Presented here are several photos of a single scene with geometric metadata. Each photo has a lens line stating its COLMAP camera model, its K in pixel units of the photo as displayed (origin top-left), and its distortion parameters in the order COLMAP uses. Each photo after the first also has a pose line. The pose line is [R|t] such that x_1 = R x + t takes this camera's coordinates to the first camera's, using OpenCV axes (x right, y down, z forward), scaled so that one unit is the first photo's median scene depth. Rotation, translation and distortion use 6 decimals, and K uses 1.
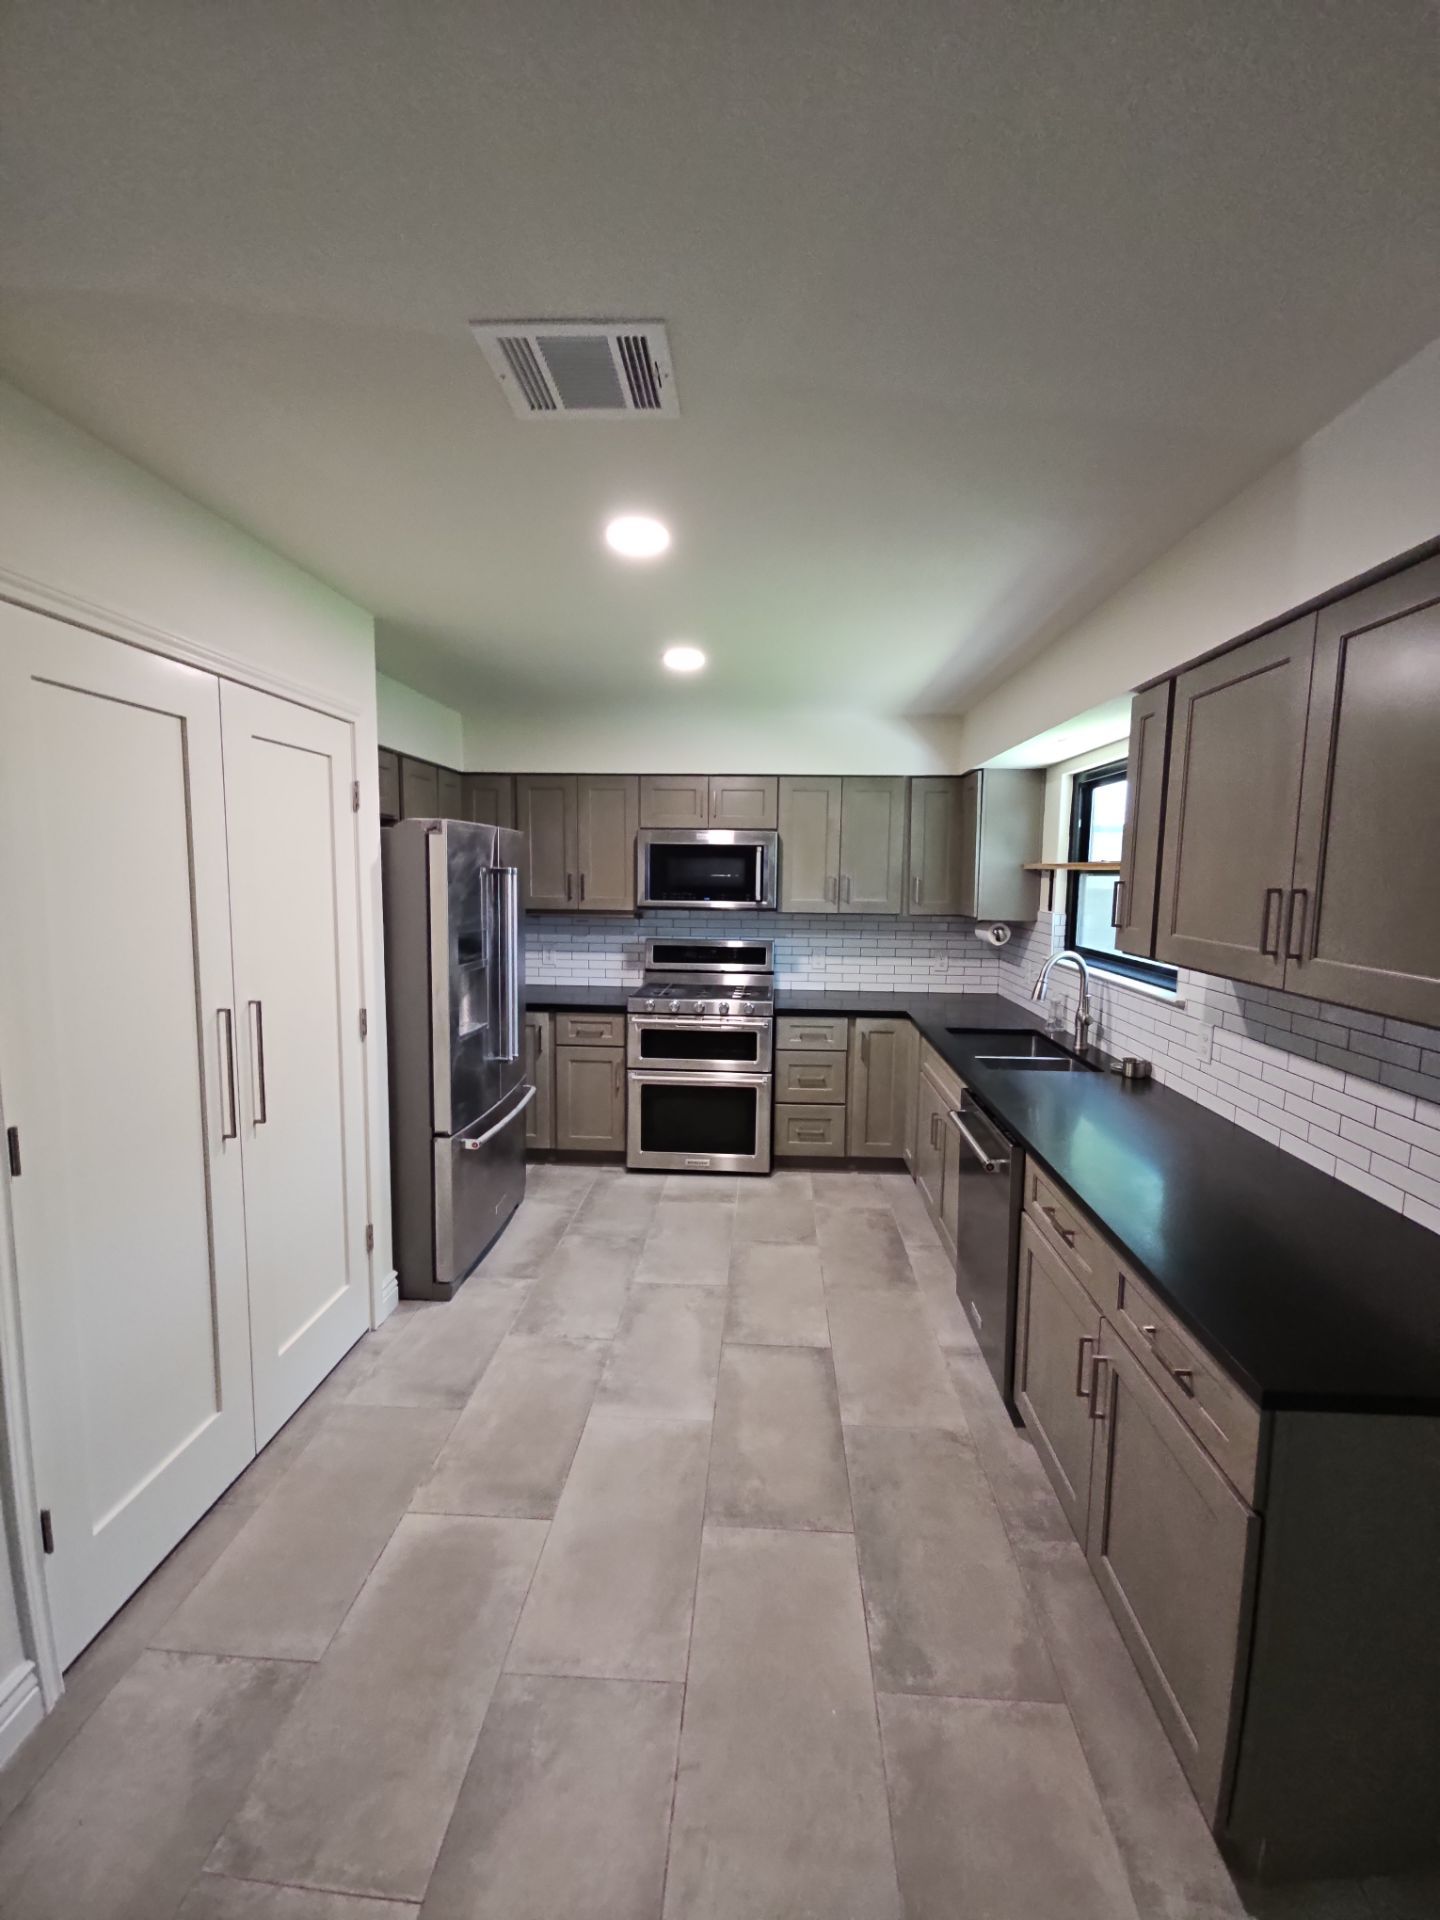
lens RADIAL K [[794.0, 0, 720.5], [0, 794.0, 955.5], [0, 0, 1]] dist [0.003436, 0.000292]
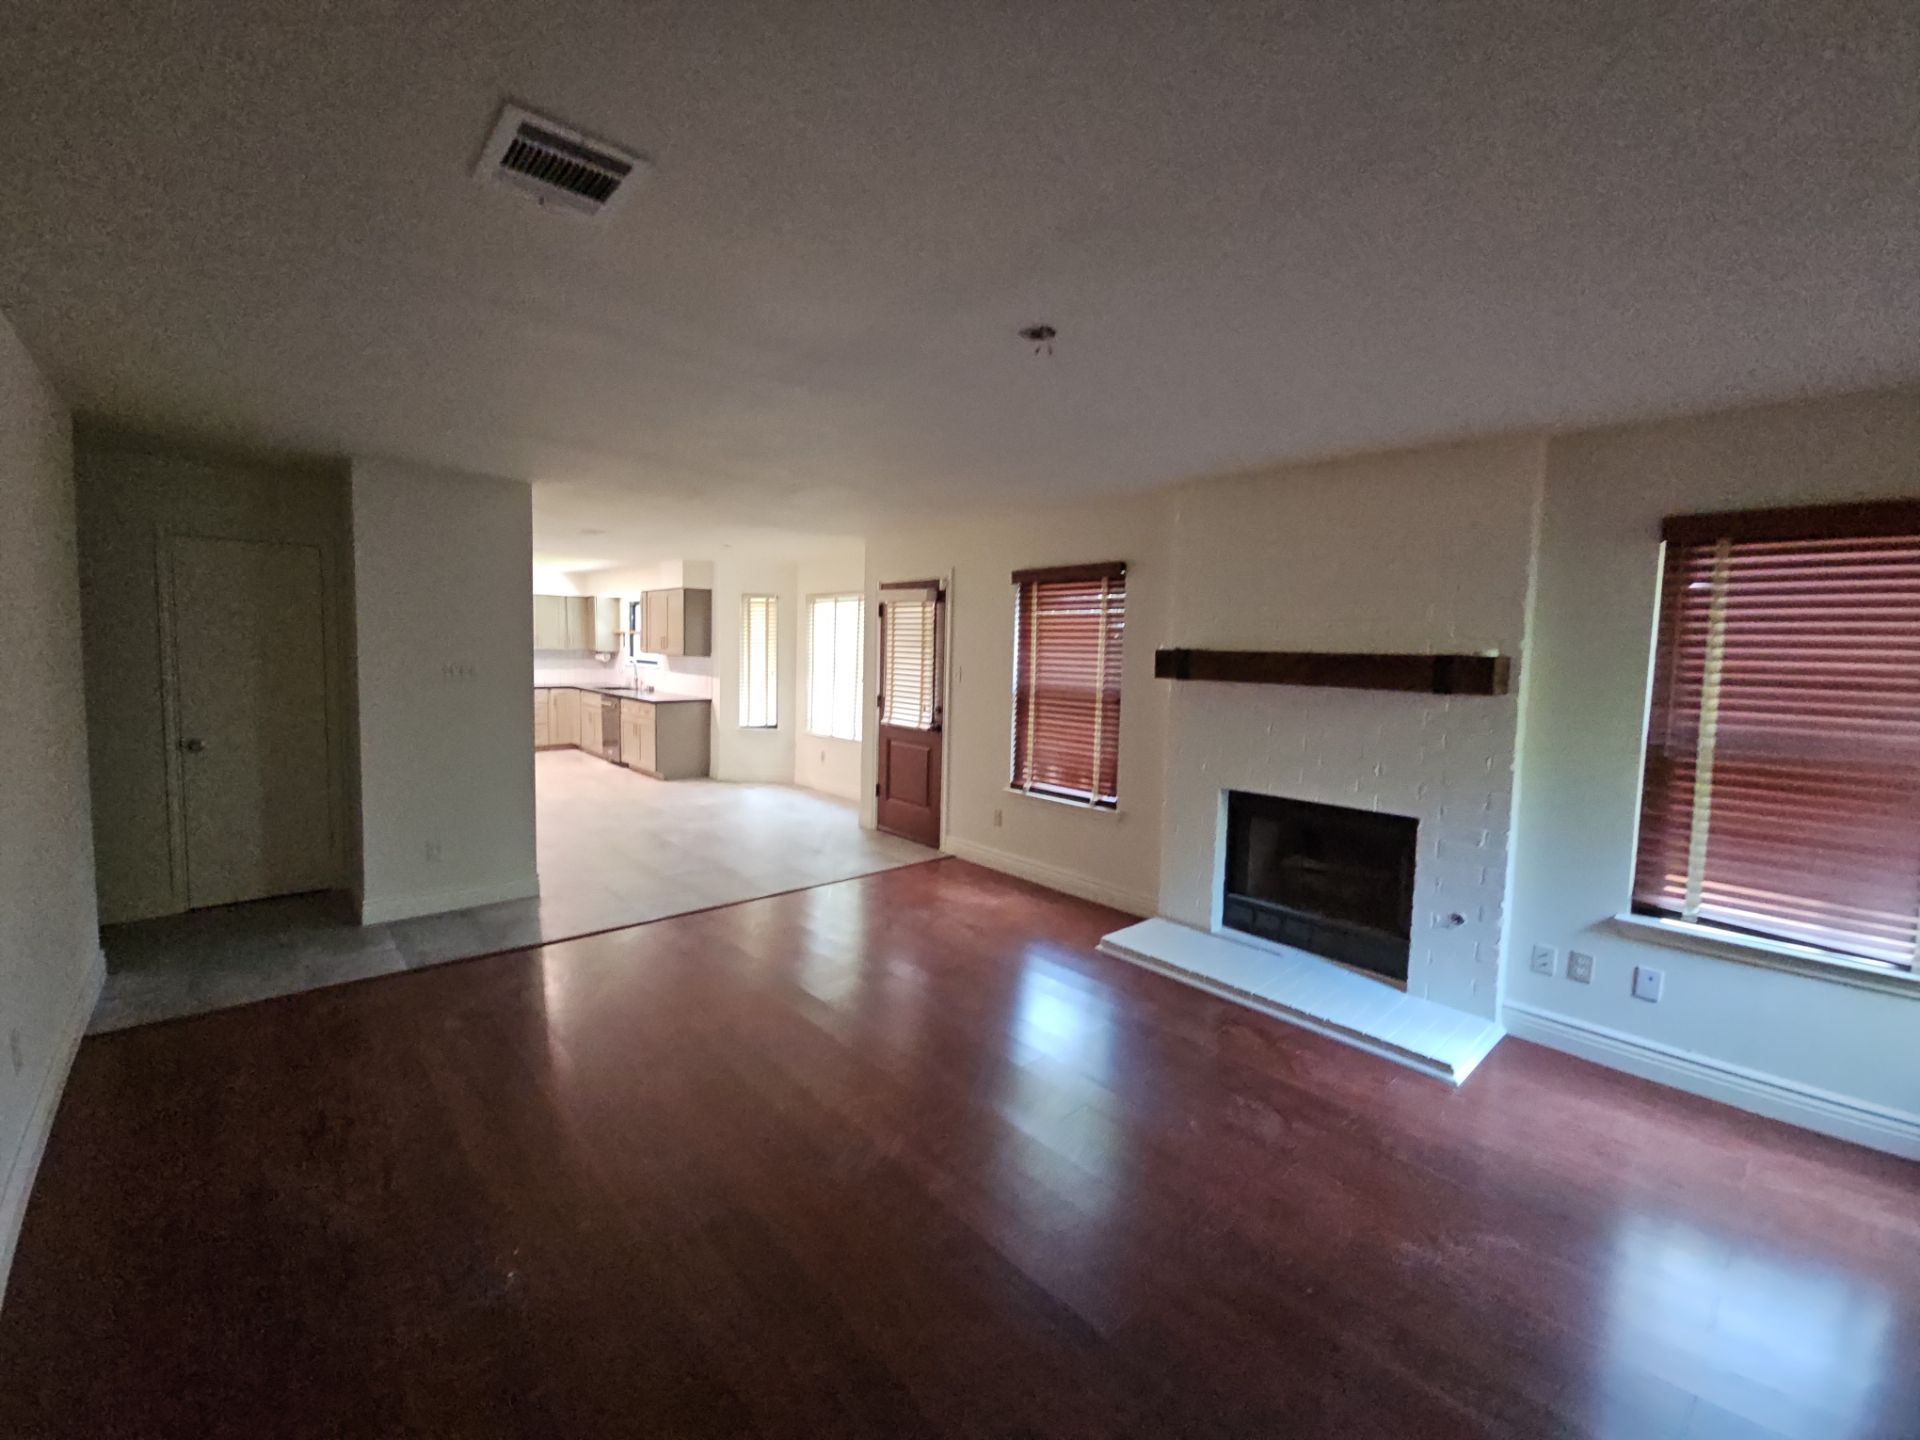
lens RADIAL K [[794.0, 0, 957.1], [0, 794.0, 715.0], [0, 0, 1]] dist [0.003436, 0.000292]
pose [[0.701520, -0.047337, 0.711076, -0.751843], [0.054282, 0.998442, 0.012914, 0.203751], [-0.710580, 0.029539, 0.702997, -1.767292]]
